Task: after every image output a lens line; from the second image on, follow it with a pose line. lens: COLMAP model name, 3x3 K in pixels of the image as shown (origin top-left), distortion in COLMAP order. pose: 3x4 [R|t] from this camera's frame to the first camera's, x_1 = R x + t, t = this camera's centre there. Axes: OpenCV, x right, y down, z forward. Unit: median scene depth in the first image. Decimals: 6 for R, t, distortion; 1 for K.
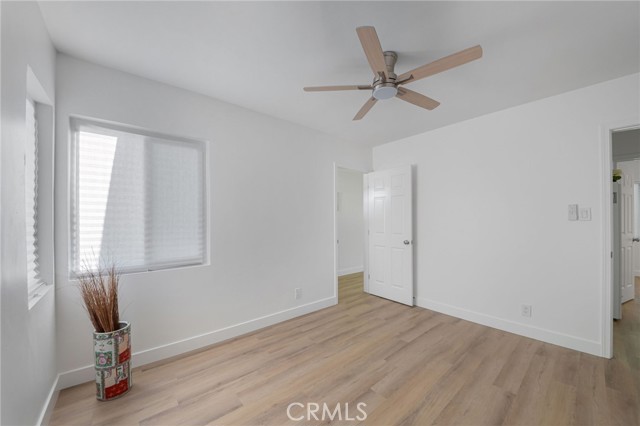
lens RADIAL K [[236.9, 0, 320.0], [0, 236.9, 213.0], [0, 0, 1]] dist [-0.000610, -0.000154]
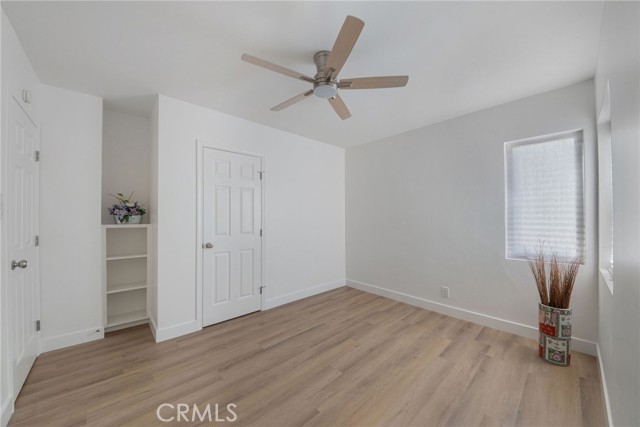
lens RADIAL K [[236.9, 0, 320.0], [0, 236.9, 213.5], [0, 0, 1]] dist [-0.000610, -0.000154]
pose [[-0.998714, 0.002111, -0.050652, 0.361438], [0.004081, 0.999238, -0.038824, 0.052117], [0.050532, -0.038980, -0.997961, 2.066240]]
